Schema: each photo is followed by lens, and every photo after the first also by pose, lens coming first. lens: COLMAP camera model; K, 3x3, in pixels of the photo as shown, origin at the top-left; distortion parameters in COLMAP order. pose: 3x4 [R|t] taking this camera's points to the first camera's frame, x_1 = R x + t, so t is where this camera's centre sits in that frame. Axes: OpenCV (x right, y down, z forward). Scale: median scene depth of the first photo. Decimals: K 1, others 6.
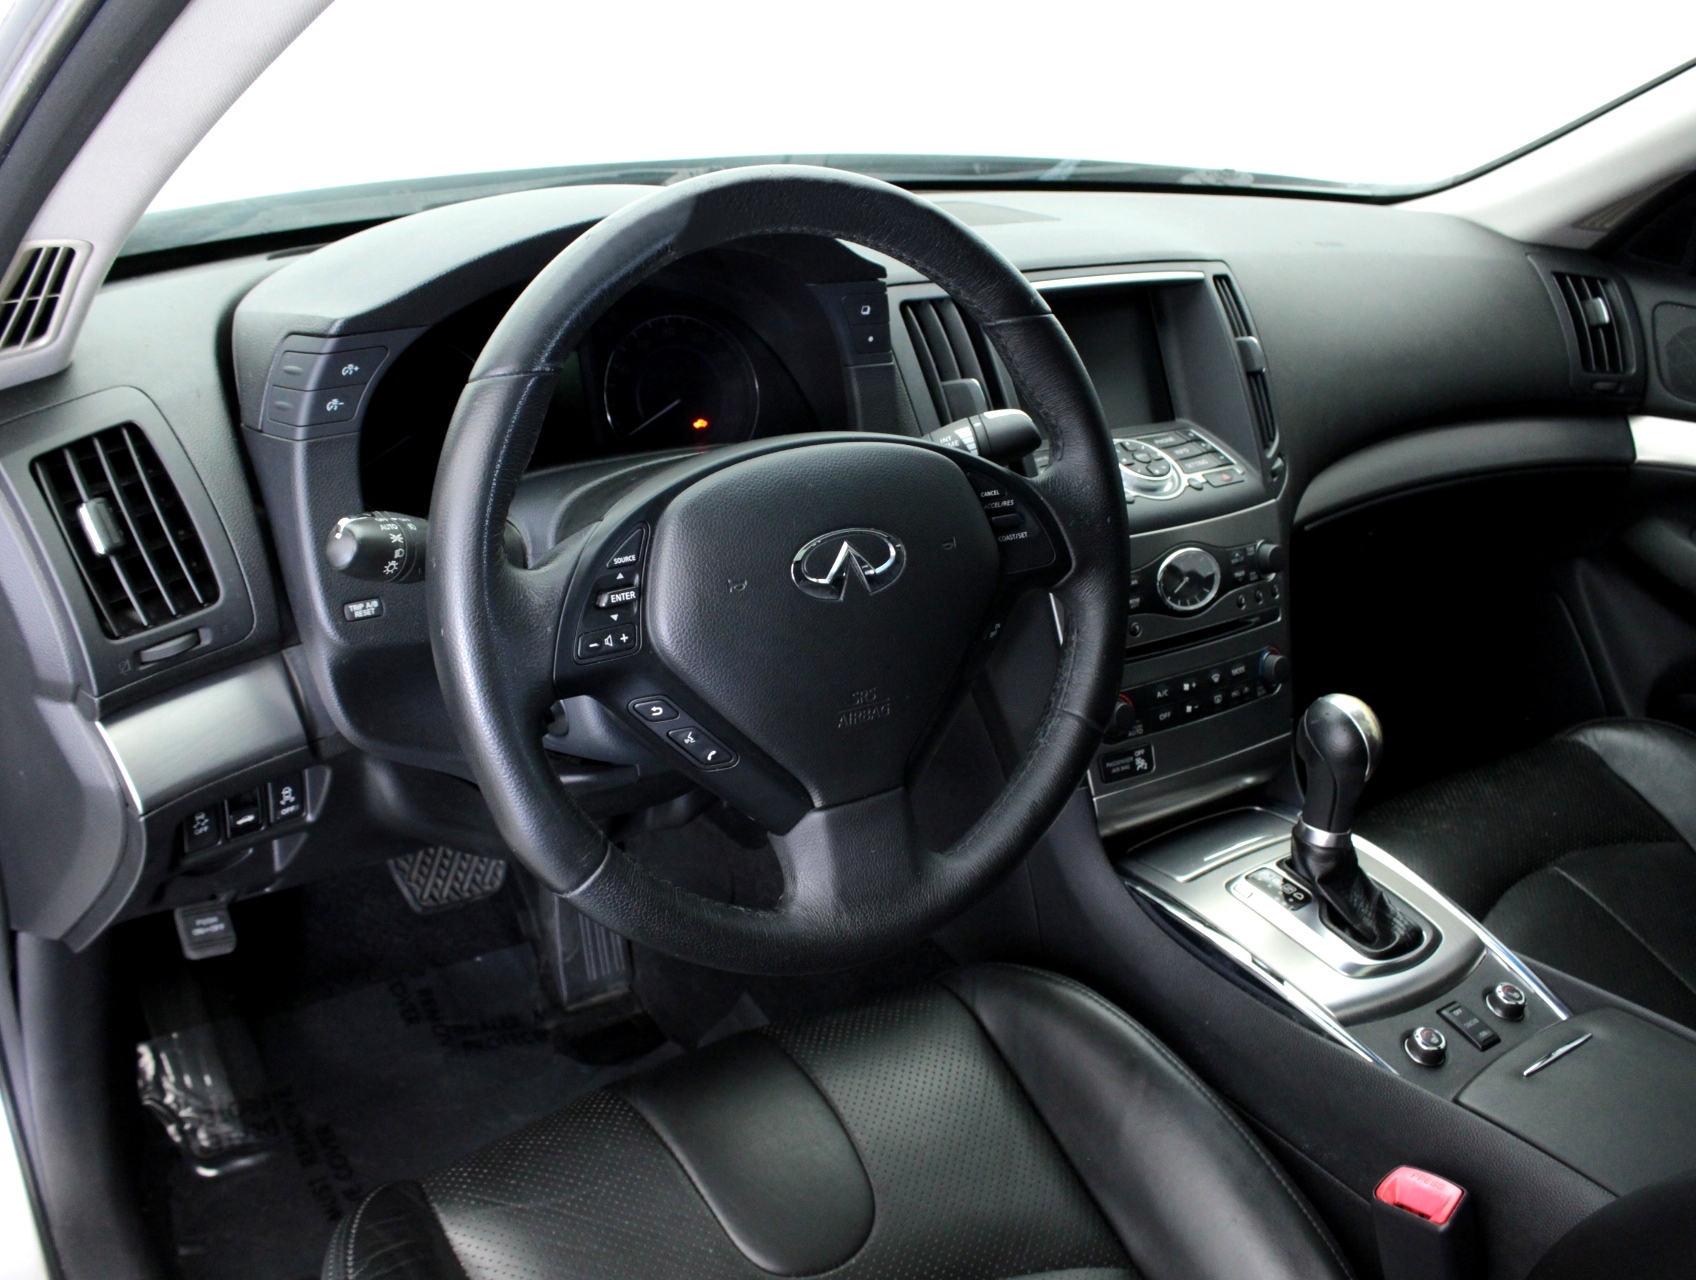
lens RADIAL K [[1525.7, 0, 851.7], [0, 1525.7, 638.2], [0, 0, 1]] dist [-0.121012, 0.004187]
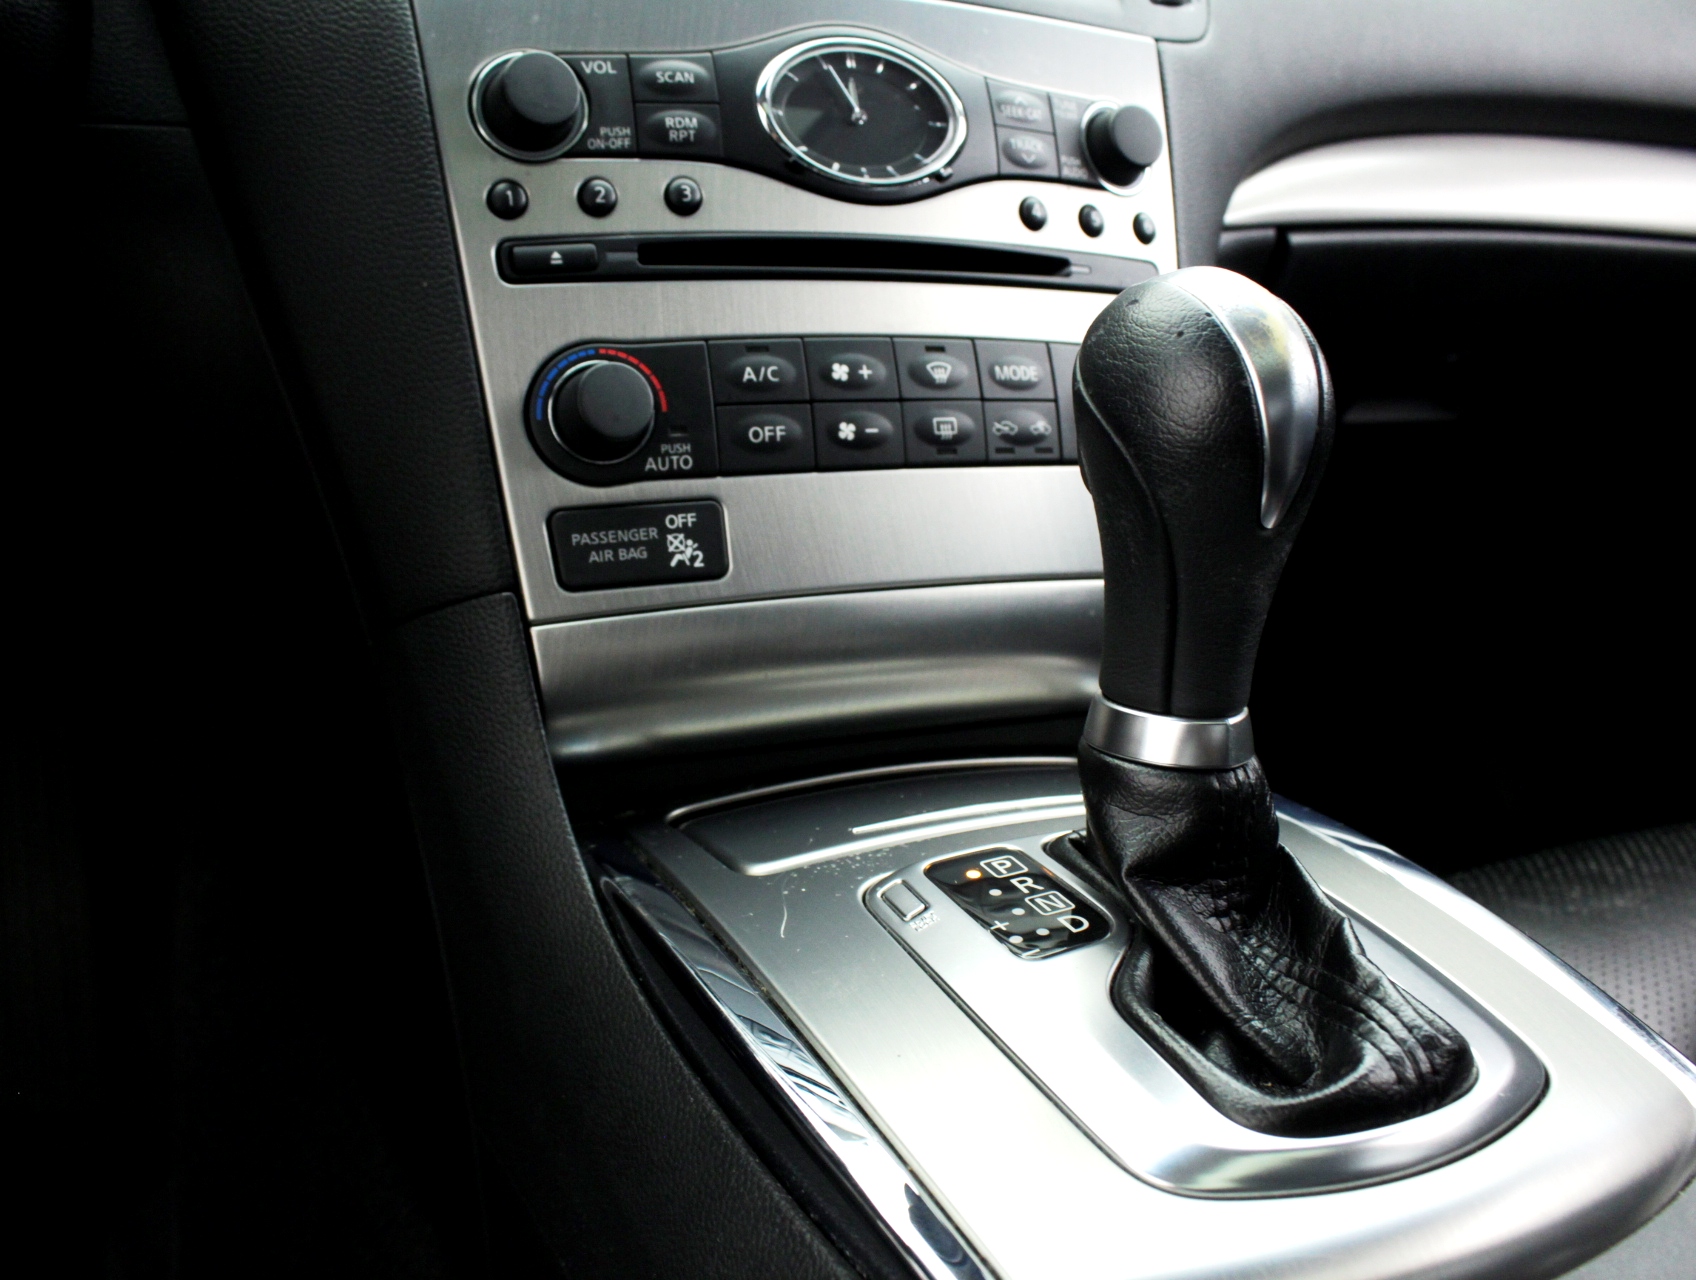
lens RADIAL K [[1525.7, 0, 838.6], [0, 1525.7, 632.7], [0, 0, 1]] dist [-0.121012, 0.004187]
pose [[0.989107, 0.031093, -0.143878, 0.295115], [-0.052541, 0.987626, -0.147767, 0.162229], [0.137503, 0.153717, 0.978501, 0.682912]]
